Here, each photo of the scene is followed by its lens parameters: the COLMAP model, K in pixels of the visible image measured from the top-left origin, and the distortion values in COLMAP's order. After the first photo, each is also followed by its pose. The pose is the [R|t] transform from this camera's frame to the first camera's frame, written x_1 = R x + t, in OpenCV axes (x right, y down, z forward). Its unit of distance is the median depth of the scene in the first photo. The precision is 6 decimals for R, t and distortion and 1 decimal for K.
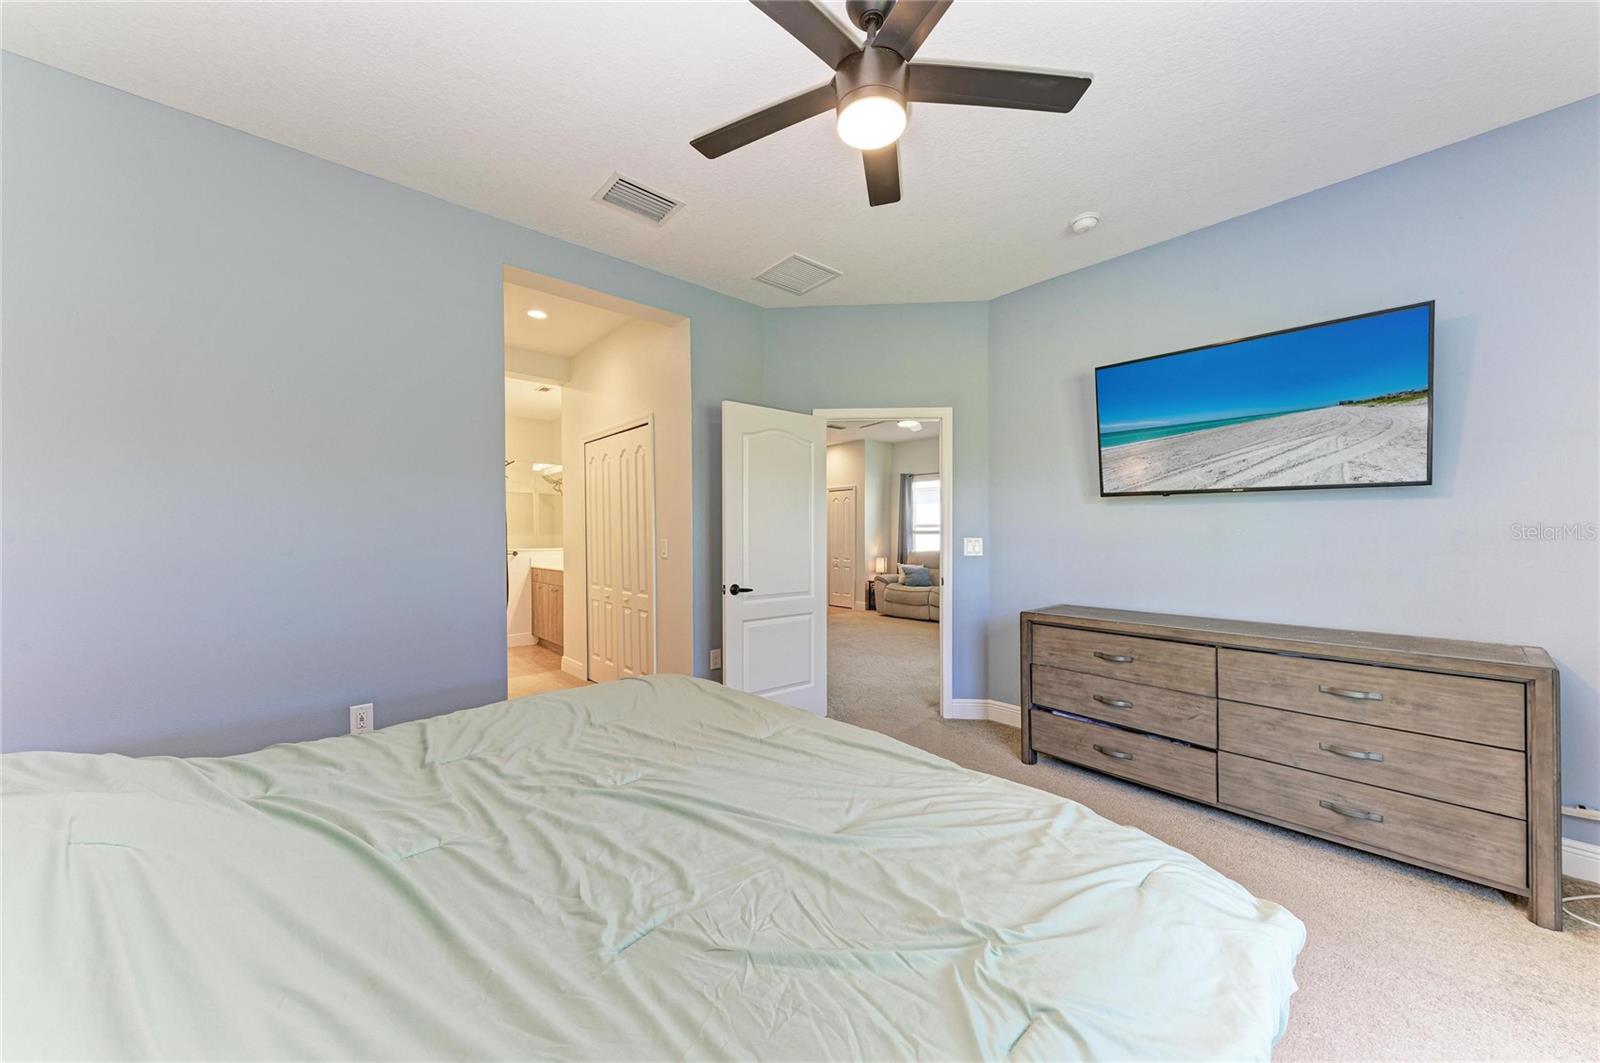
lens RADIAL K [[575.3, 0, 800.5], [0, 575.3, 534.4], [0, 0, 1]] dist [0.008238, -0.000314]
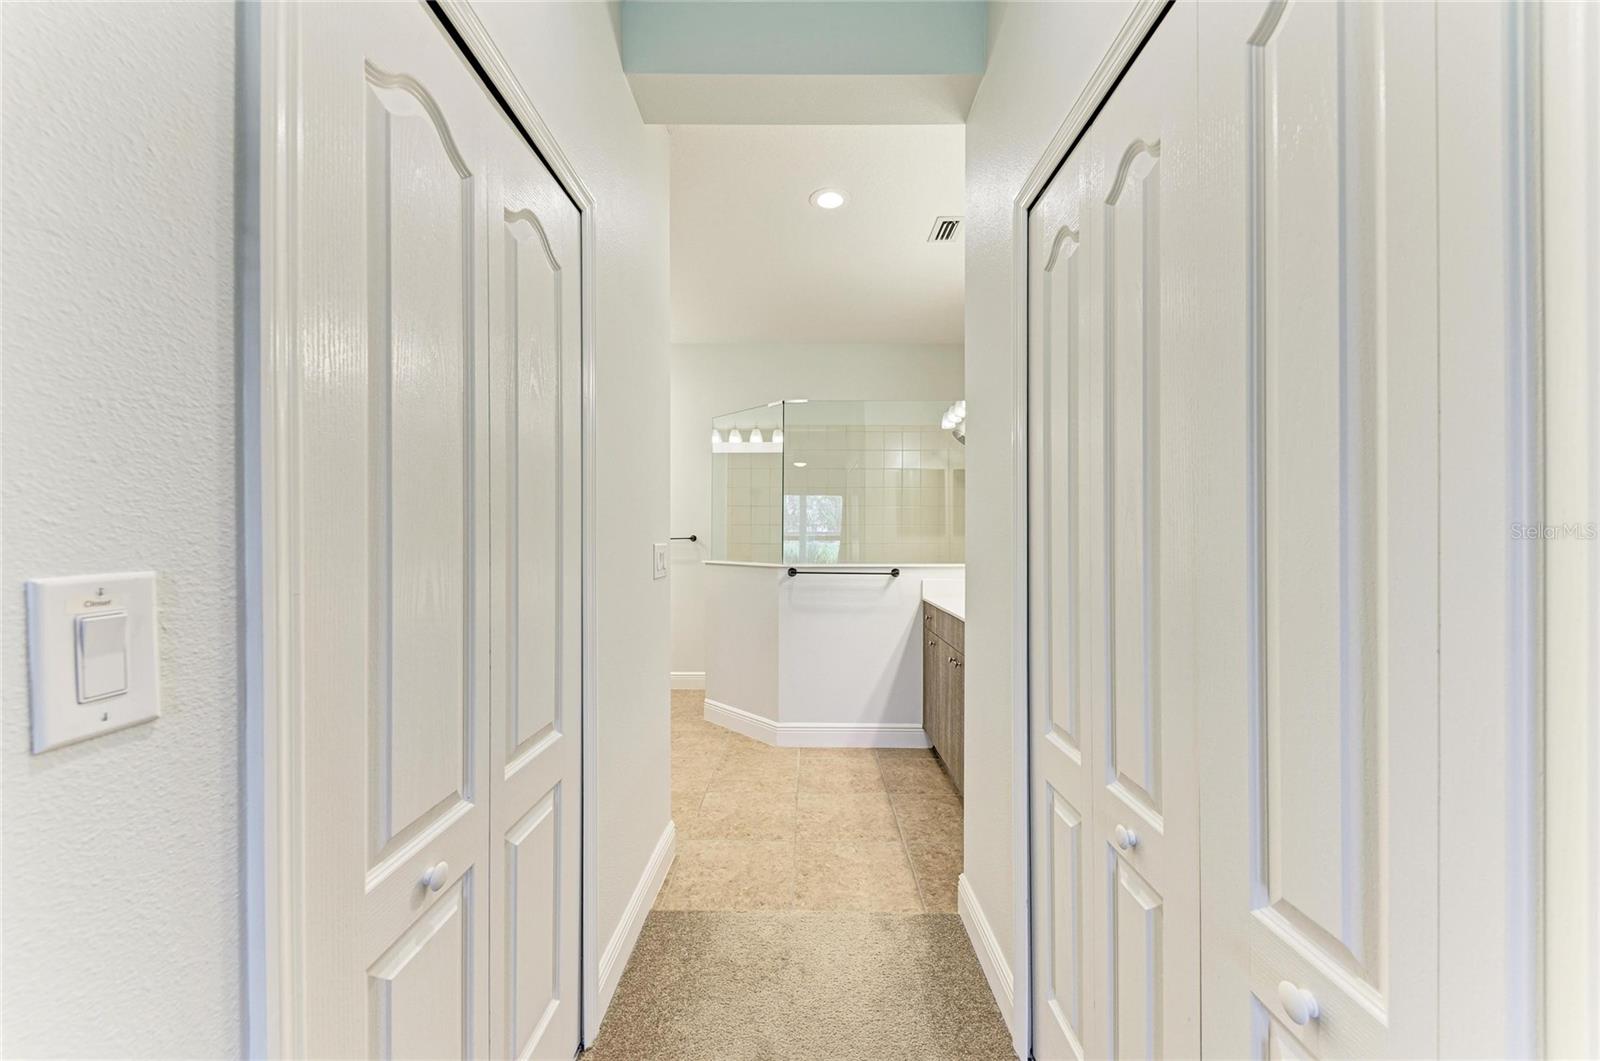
lens RADIAL K [[571.1, 0, 798.0], [0, 571.1, 535.8], [0, 0, 1]] dist [0.009173, -0.000267]
pose [[0.736258, 0.004050, -0.676689, -0.207510], [-0.005505, 0.999985, -0.000005, -0.000315], [0.676678, 0.003729, 0.736269, 0.559601]]
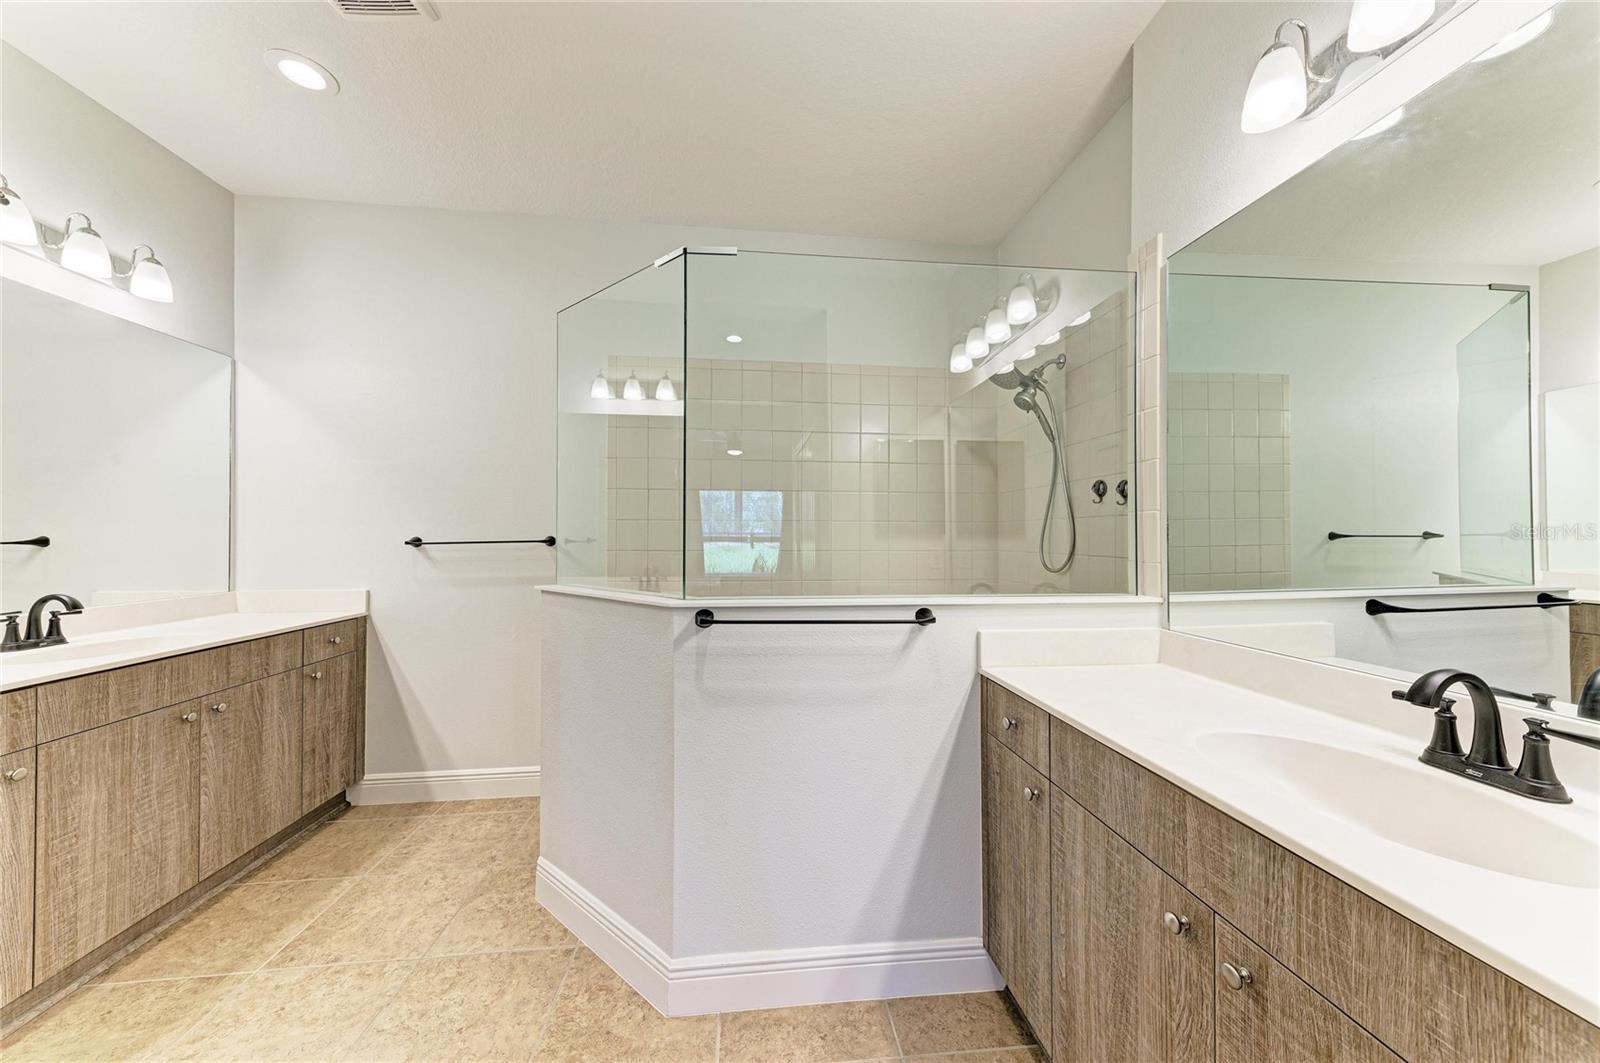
lens RADIAL K [[544.6, 0, 800.0], [0, 544.6, 531.5], [0, 0, 1]] dist [0.001577, -0.000094]
pose [[0.811057, -0.002089, -0.584963, -0.405253], [-0.004618, 0.999940, -0.009974, -0.001758], [0.584948, 0.010791, 0.810999, 0.785970]]
